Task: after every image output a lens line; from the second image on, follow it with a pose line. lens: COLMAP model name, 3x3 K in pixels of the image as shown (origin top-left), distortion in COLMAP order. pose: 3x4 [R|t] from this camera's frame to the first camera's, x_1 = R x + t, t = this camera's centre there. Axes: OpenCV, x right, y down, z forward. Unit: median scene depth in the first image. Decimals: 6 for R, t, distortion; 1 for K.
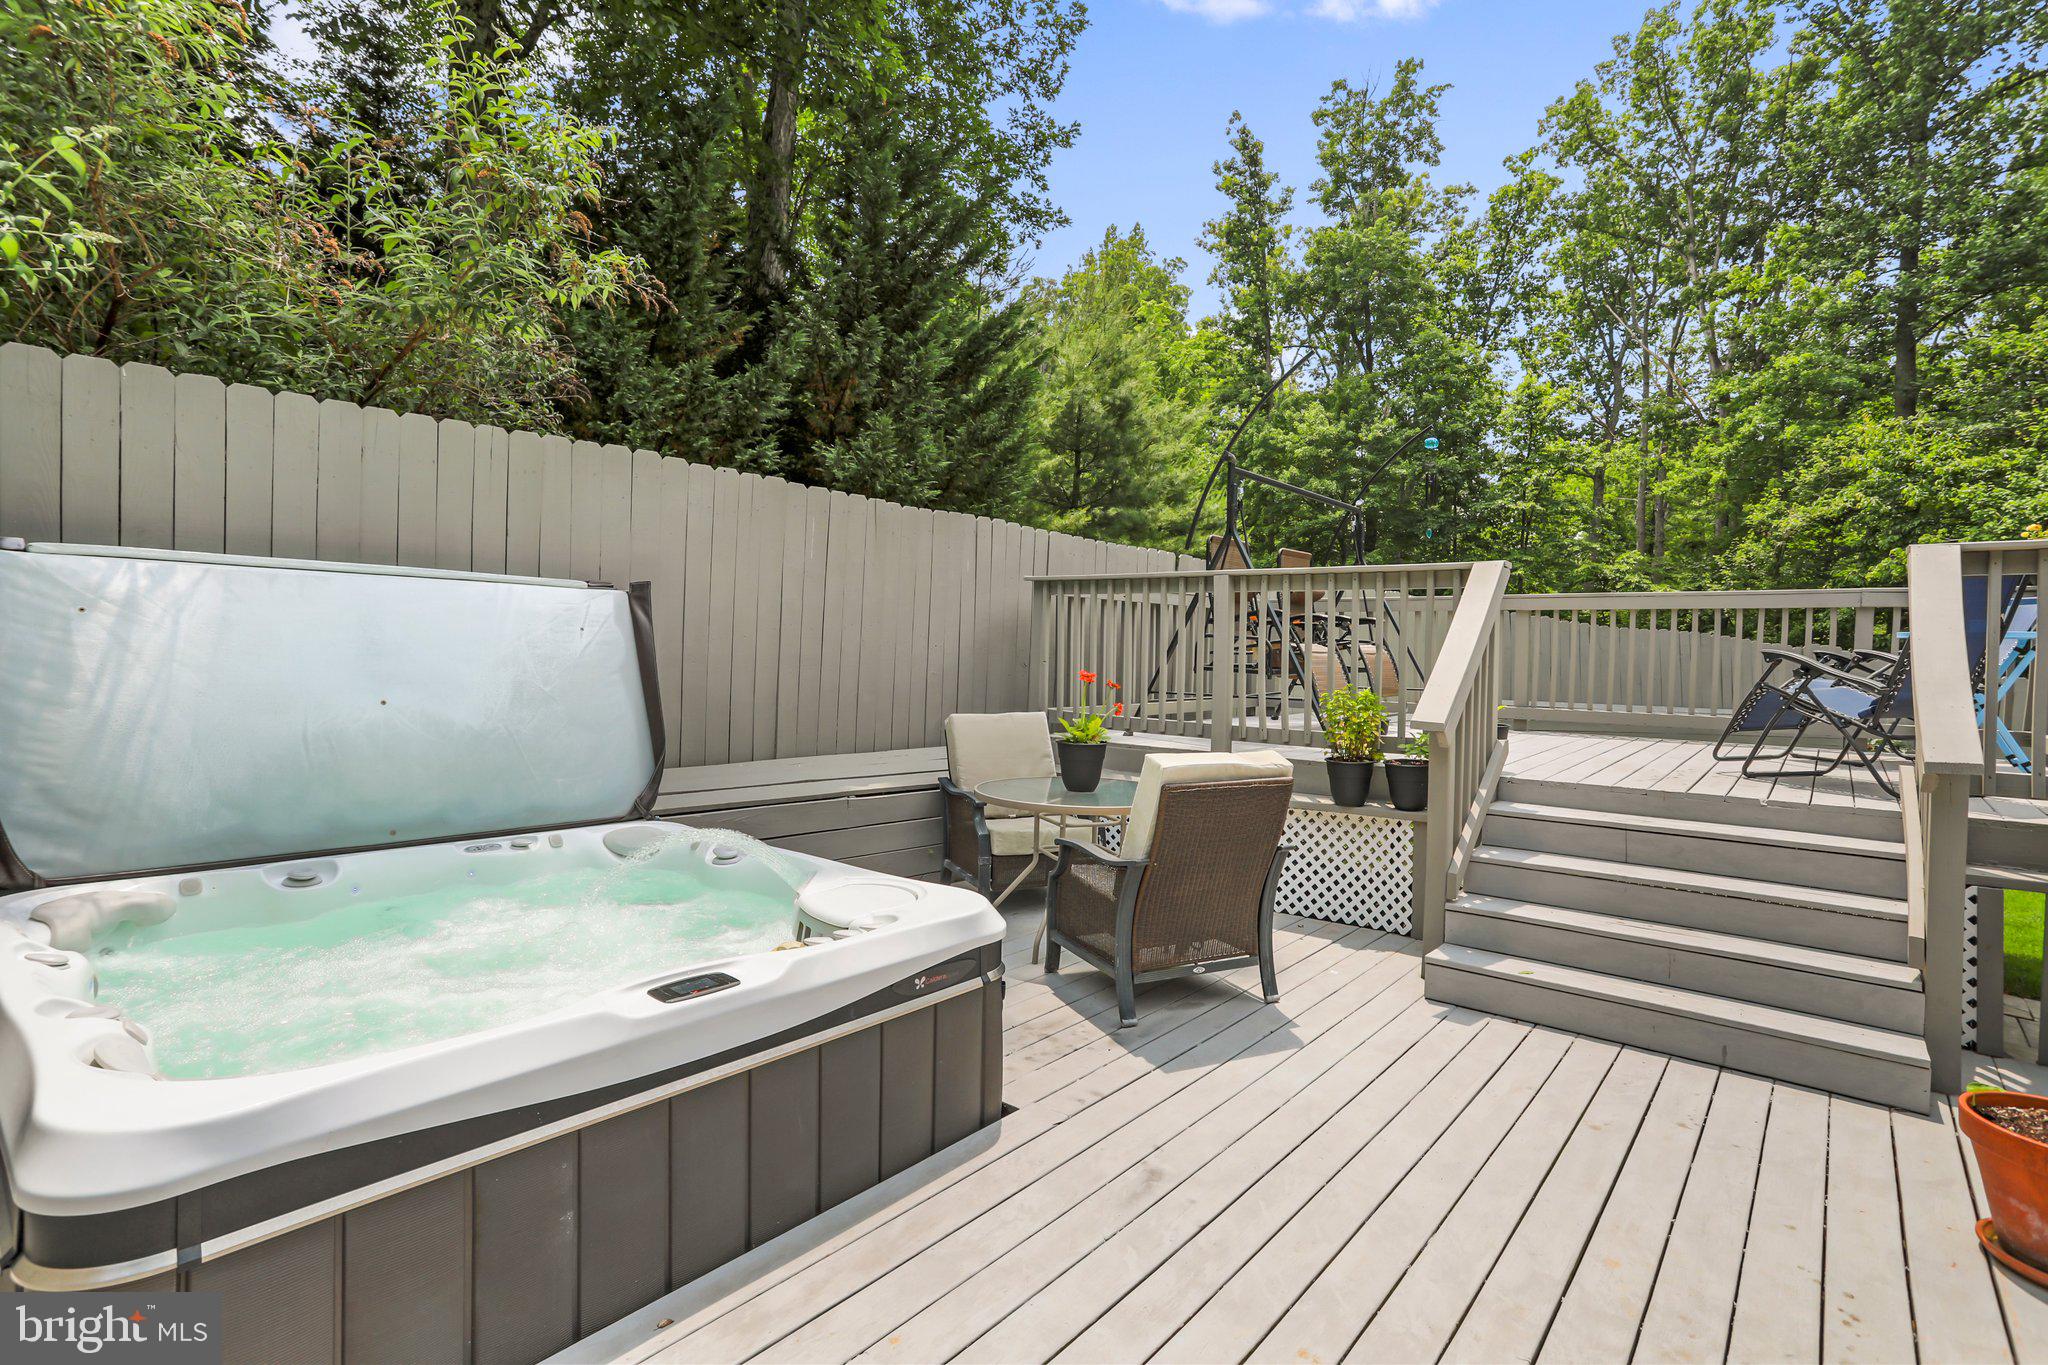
lens RADIAL K [[998.2, 0, 1025.9], [0, 998.2, 676.5], [0, 0, 1]] dist [-0.041026, 0.019757]
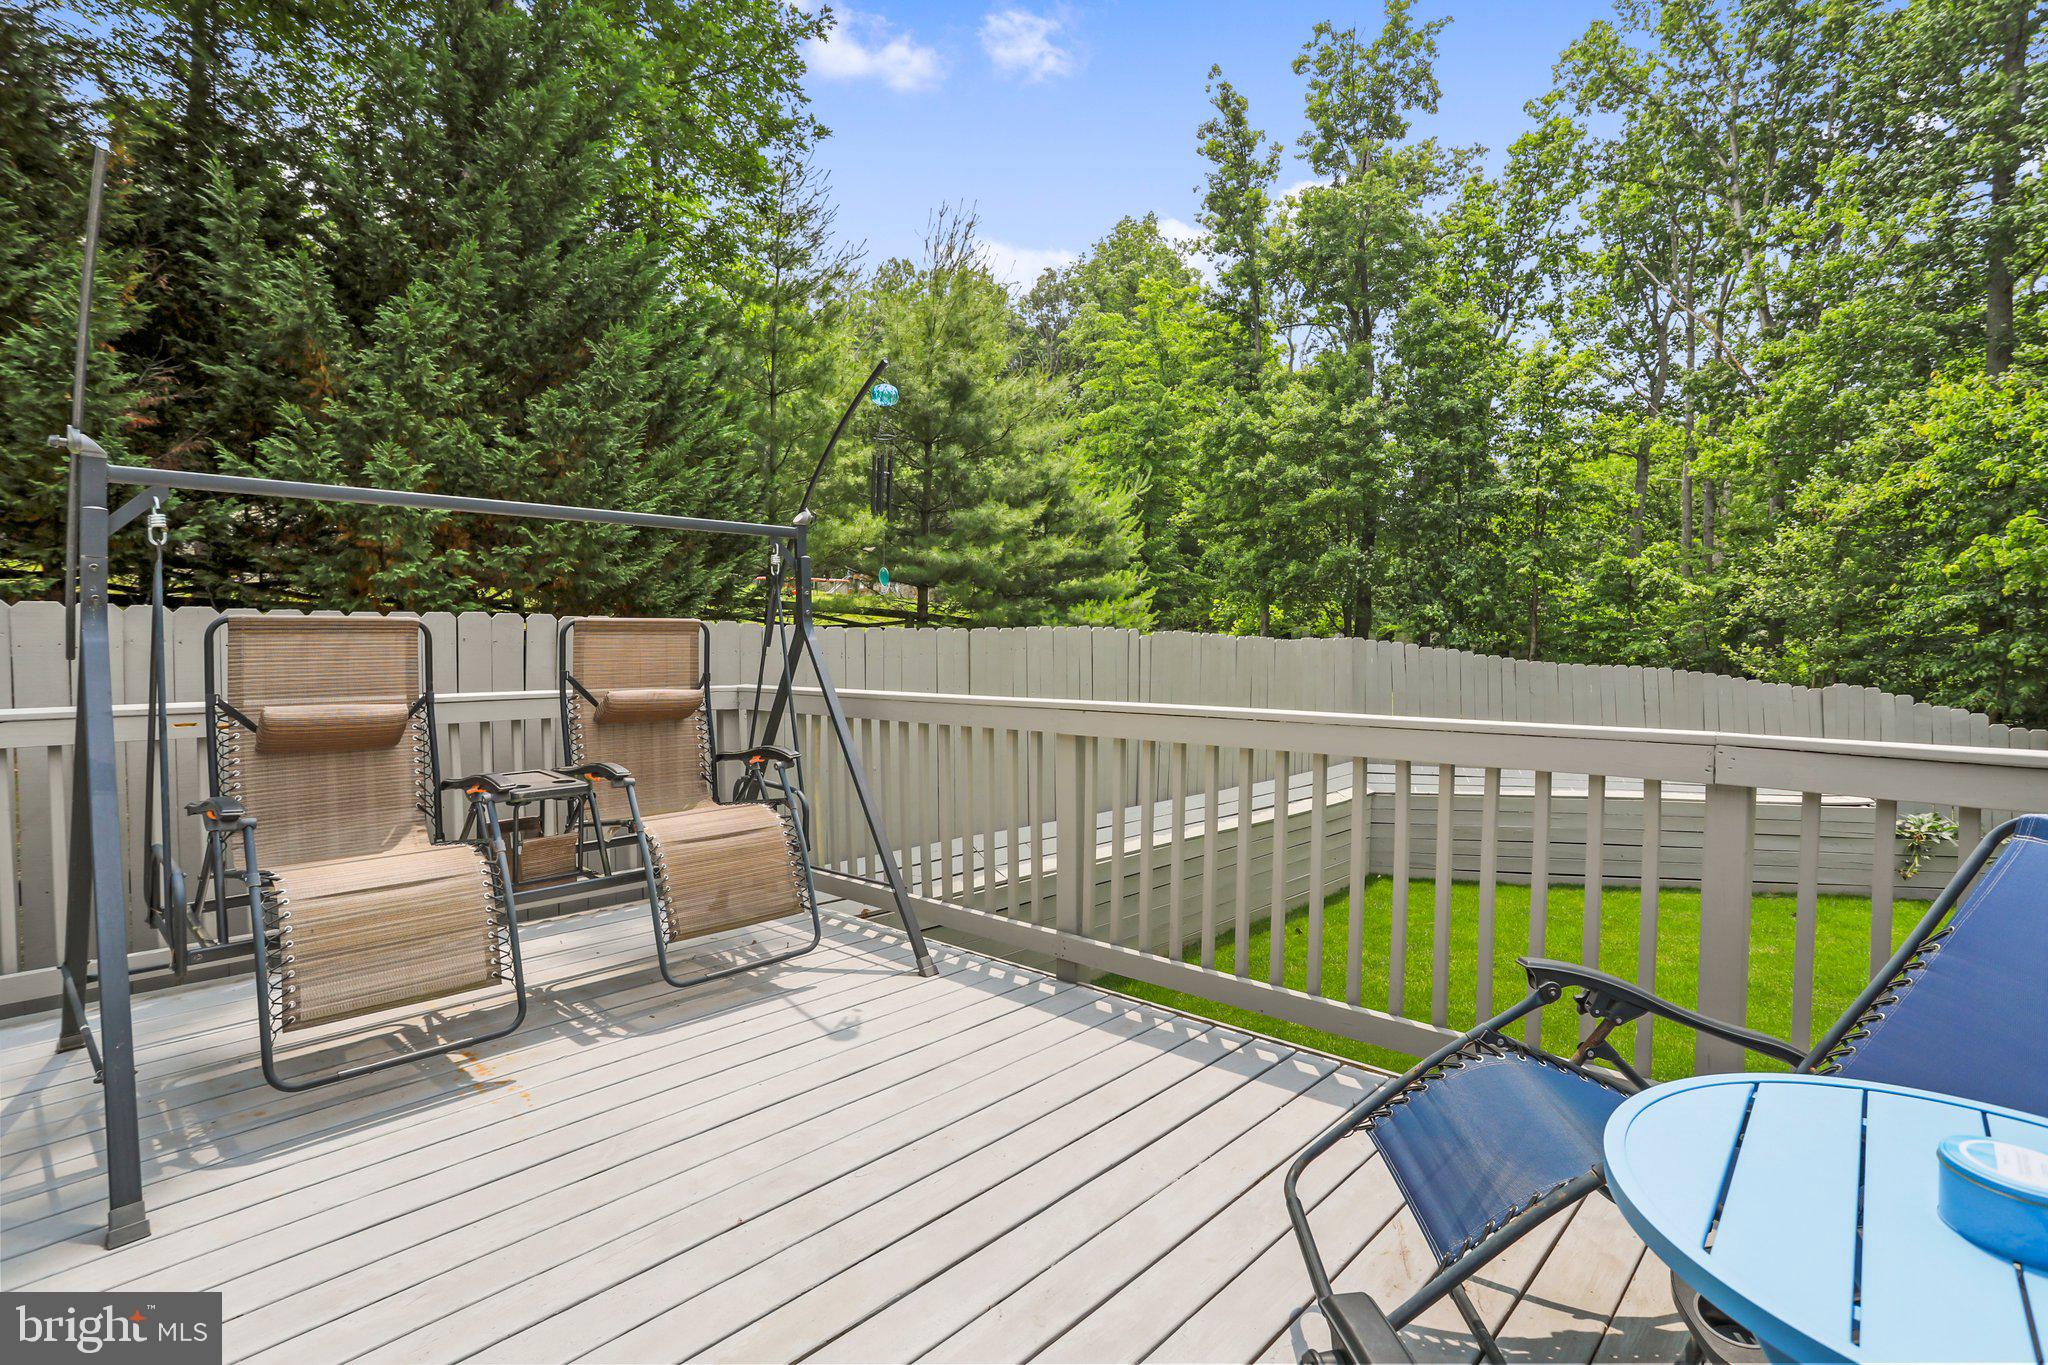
lens RADIAL K [[998.2, 0, 1018.9], [0, 998.2, 671.2], [0, 0, 1]] dist [-0.041026, 0.019757]
pose [[0.997881, -0.014231, -0.063498, 0.086240], [0.014334, 0.999897, 0.001169, -0.018253], [0.063475, -0.002077, 0.997981, 0.084353]]
